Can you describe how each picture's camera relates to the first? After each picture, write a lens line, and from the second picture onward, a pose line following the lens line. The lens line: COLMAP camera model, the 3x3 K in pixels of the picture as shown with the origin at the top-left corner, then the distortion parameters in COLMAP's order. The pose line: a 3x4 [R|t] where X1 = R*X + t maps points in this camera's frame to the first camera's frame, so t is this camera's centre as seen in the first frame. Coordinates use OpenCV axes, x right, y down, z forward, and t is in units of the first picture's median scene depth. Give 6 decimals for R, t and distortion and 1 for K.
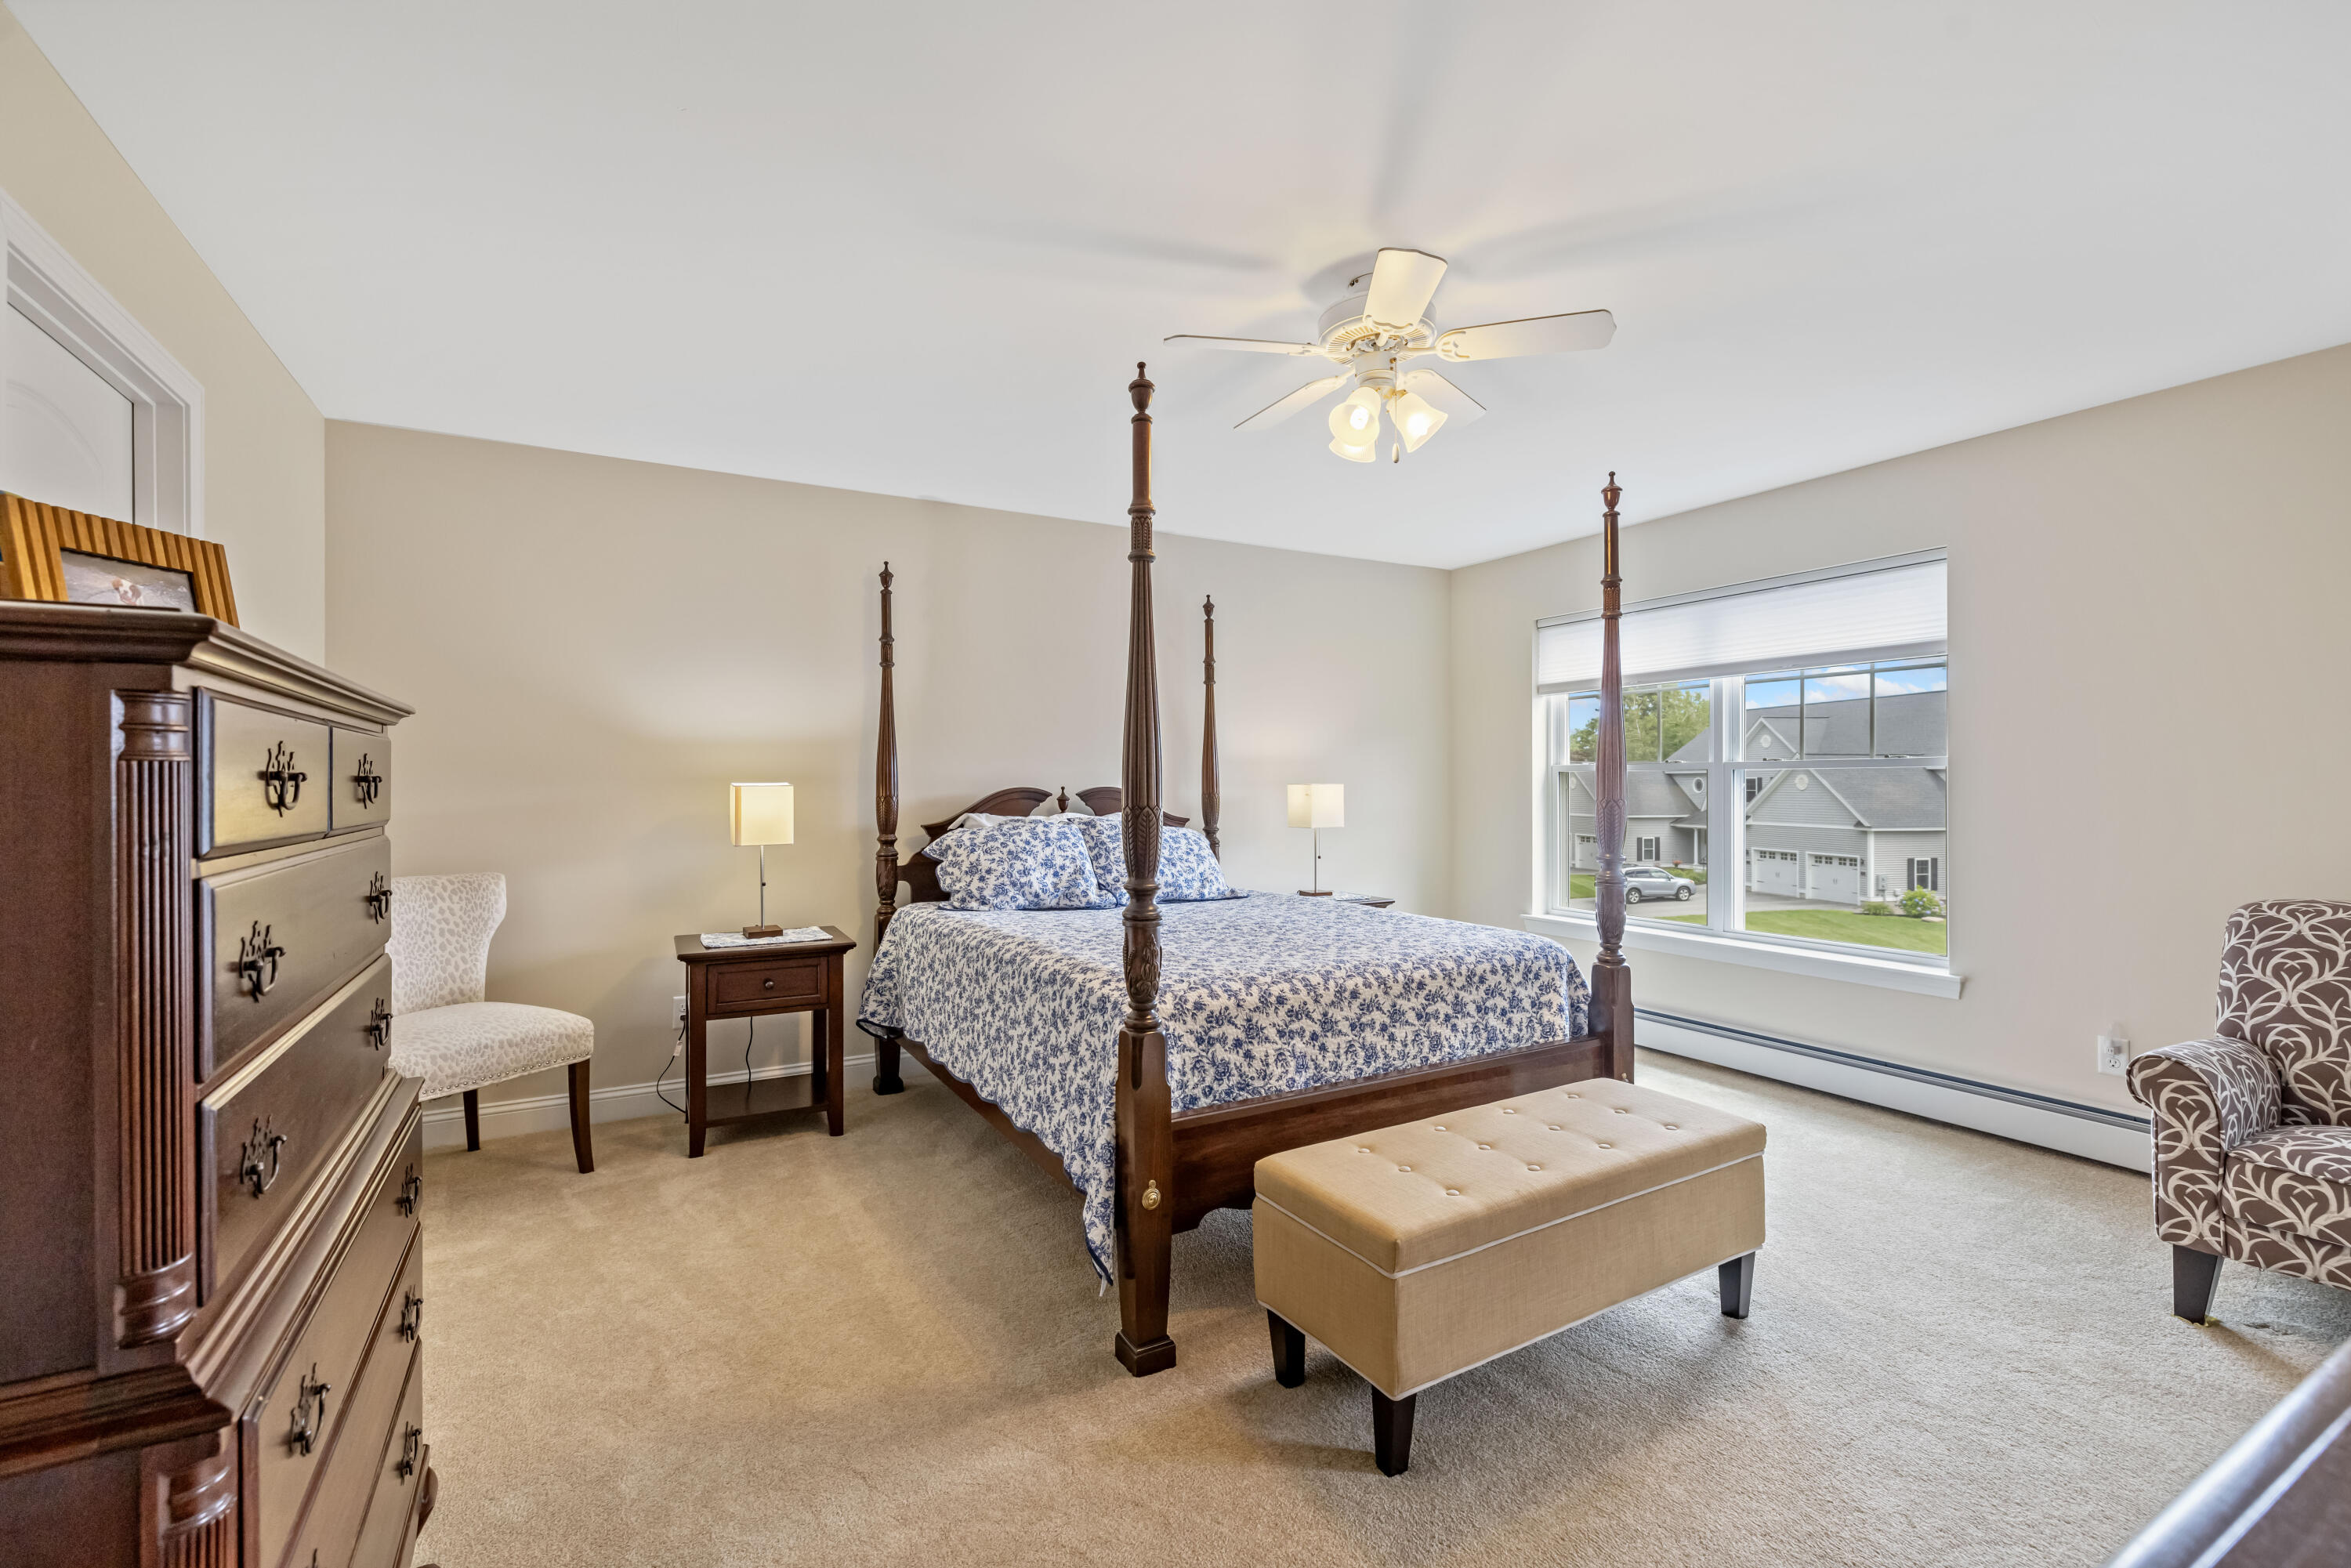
lens RADIAL K [[1013.5, 0, 1181.0], [0, 1013.5, 794.6], [0, 0, 1]] dist [0.000153, 0.000296]
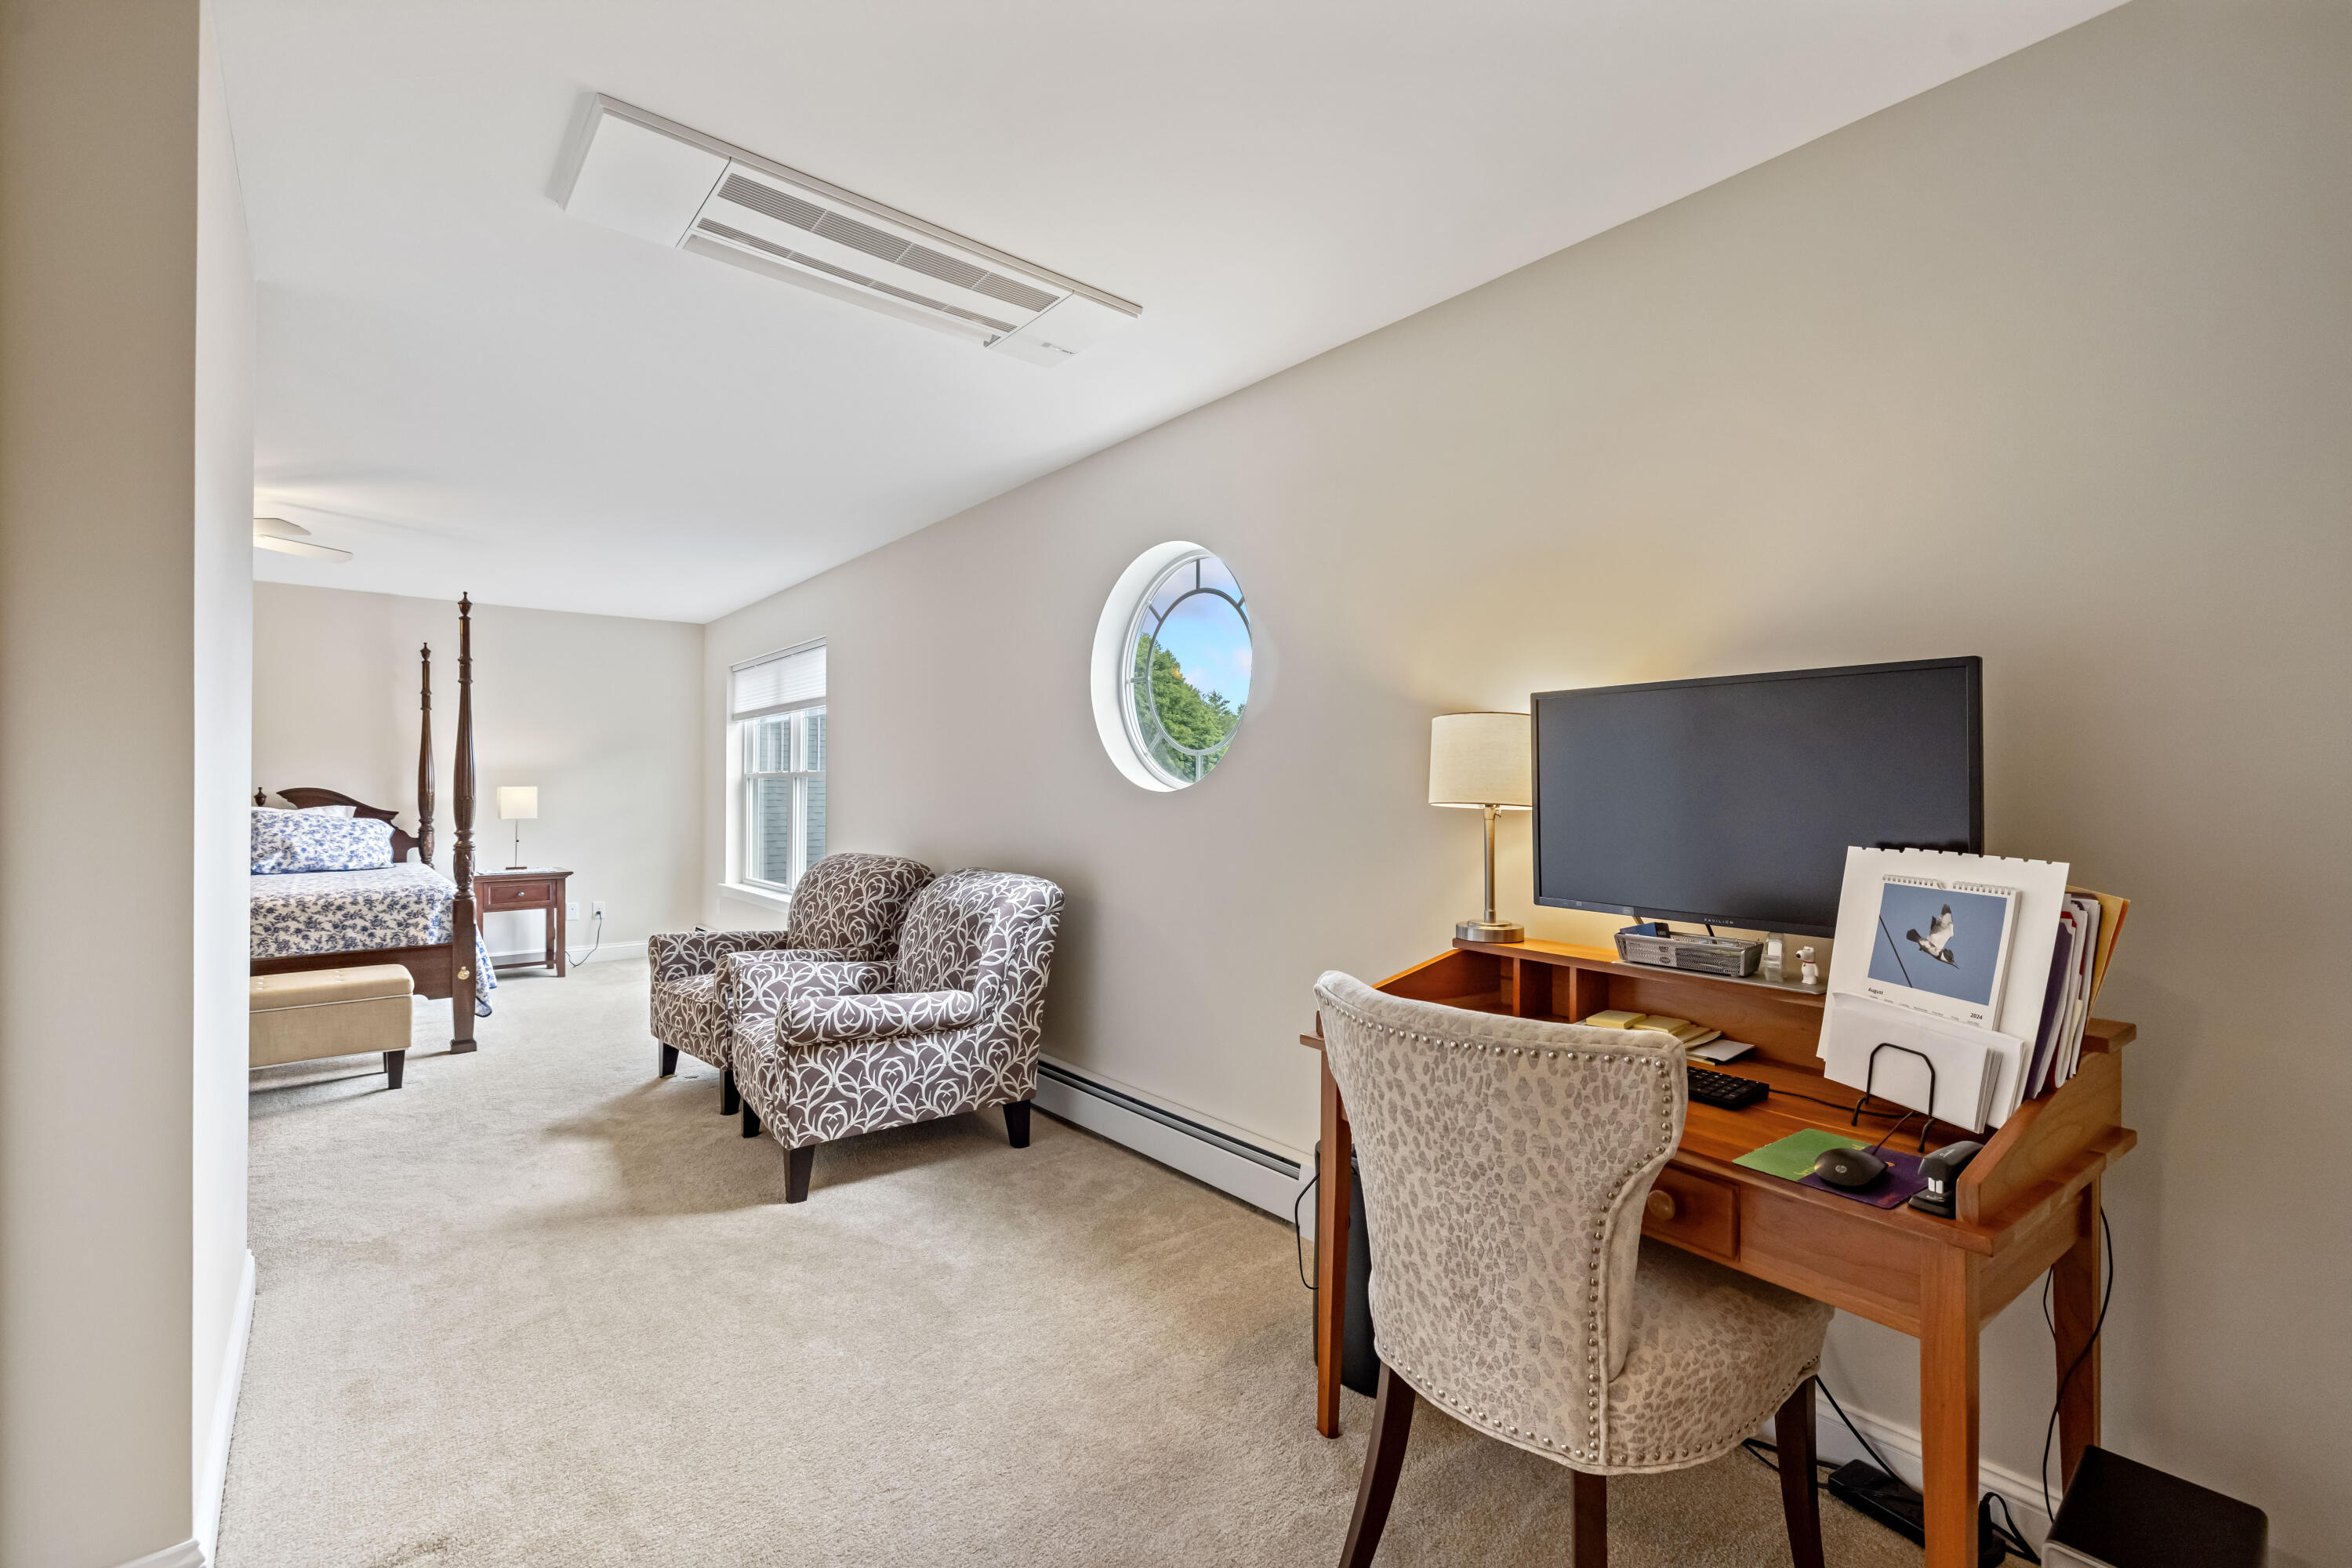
lens RADIAL K [[1014.0, 0, 1182.3], [0, 1014.0, 794.9], [0, 0, 1]] dist [0.000153, 0.000296]
pose [[0.982091, 0.004774, 0.188347, 0.976081], [-0.004515, 0.999988, -0.001807, -0.000975], [-0.188354, 0.000925, 0.982101, -0.628140]]
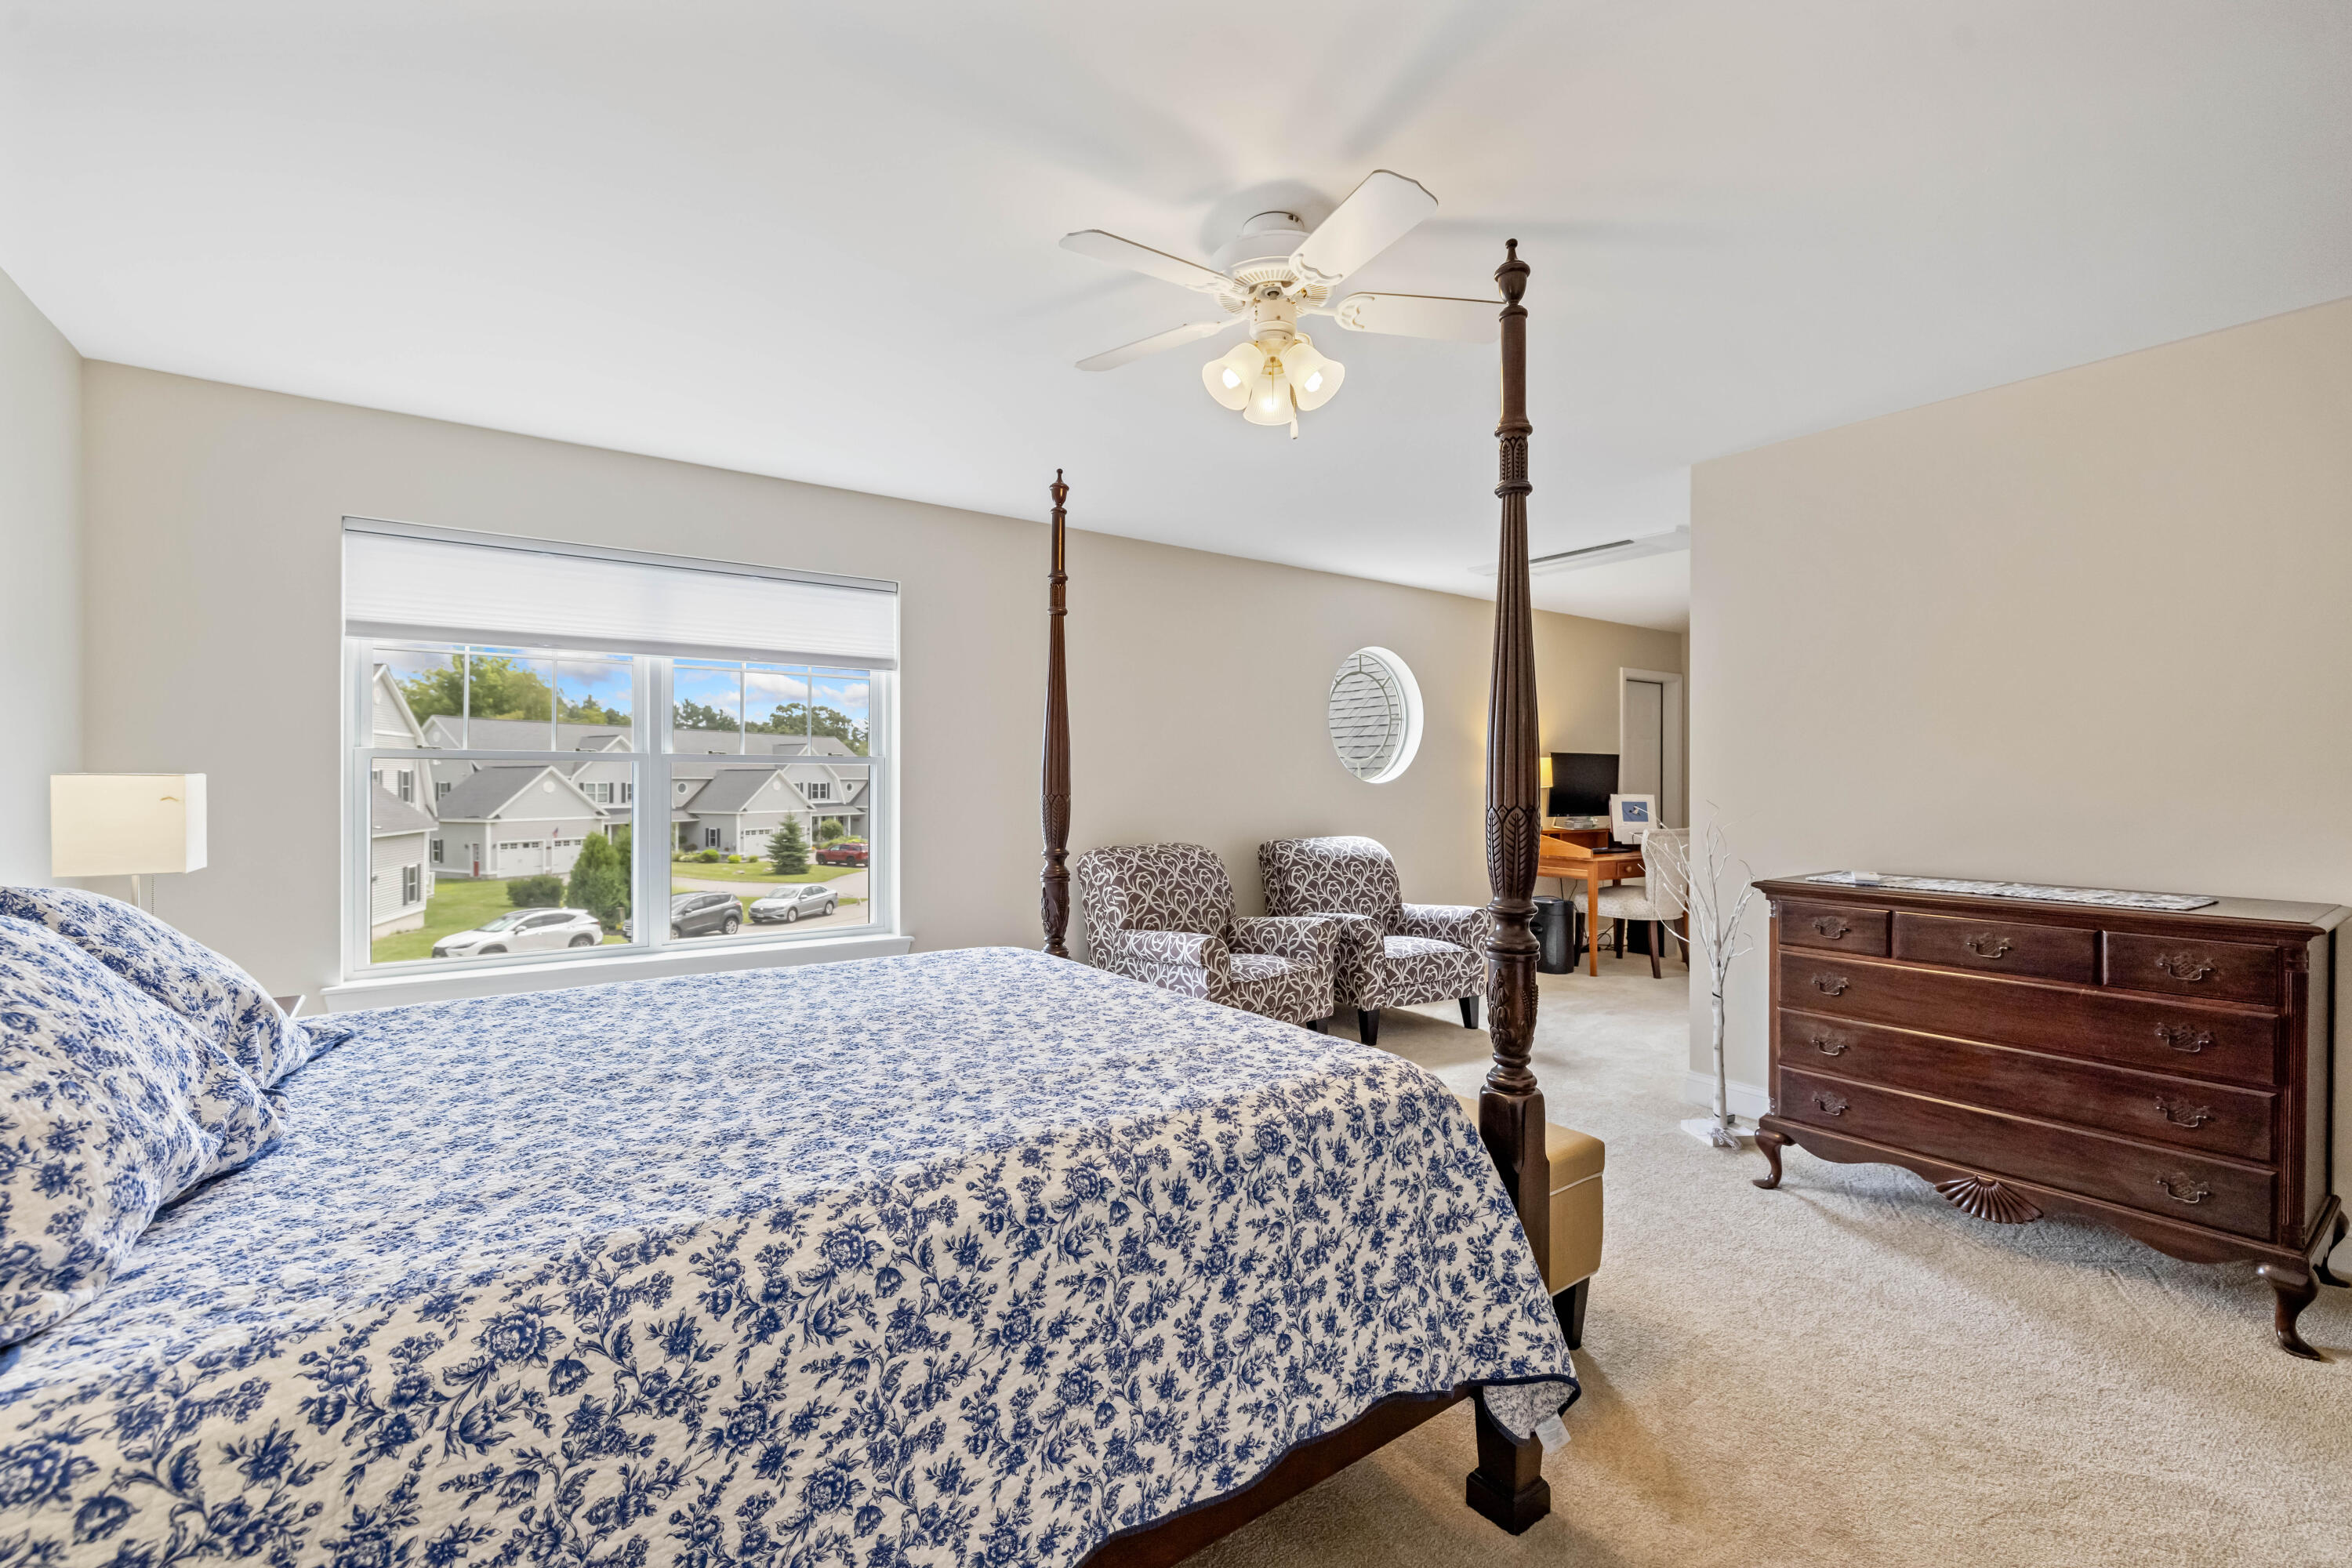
lens RADIAL K [[1015.4, 0, 1181.8], [0, 1015.4, 784.5], [0, 0, 1]] dist [-0.005140, -0.000293]
pose [[-0.094779, 0.002587, 0.995495, -0.460933], [0.001911, 0.999995, -0.002417, -0.002028], [-0.995497, 0.001673, -0.094783, 0.767899]]
